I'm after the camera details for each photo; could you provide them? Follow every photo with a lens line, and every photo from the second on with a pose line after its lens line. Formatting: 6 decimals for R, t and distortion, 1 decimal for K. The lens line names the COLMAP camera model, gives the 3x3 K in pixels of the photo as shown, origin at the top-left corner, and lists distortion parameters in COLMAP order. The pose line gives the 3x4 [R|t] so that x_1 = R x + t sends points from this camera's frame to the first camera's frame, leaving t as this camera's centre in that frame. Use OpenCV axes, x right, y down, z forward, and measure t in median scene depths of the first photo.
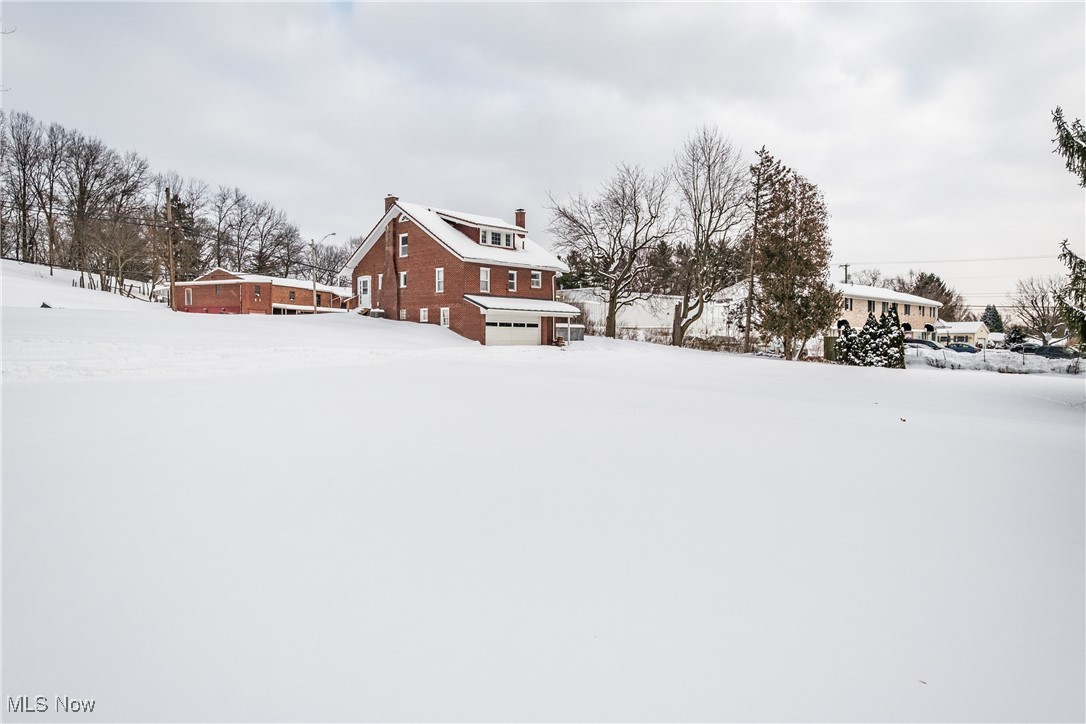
lens RADIAL K [[721.5, 0, 543.0], [0, 721.5, 362.0], [0, 0, 1]] dist [0.004105, 0.000360]
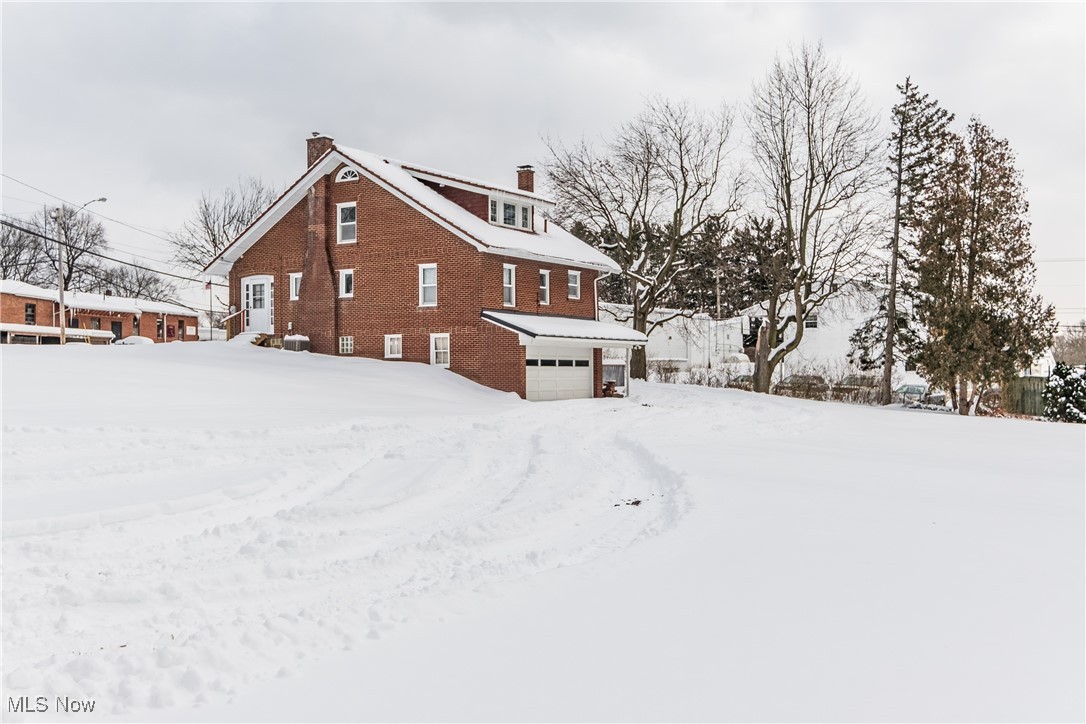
lens RADIAL K [[1129.0, 0, 543.0], [0, 1129.0, 362.0], [0, 0, 1]] dist [-0.000895, 0.002660]
pose [[0.980233, -0.005964, 0.197755, -0.216651], [0.014173, 0.999094, -0.040119, -0.015009], [-0.197336, 0.042129, 0.979430, 0.107600]]
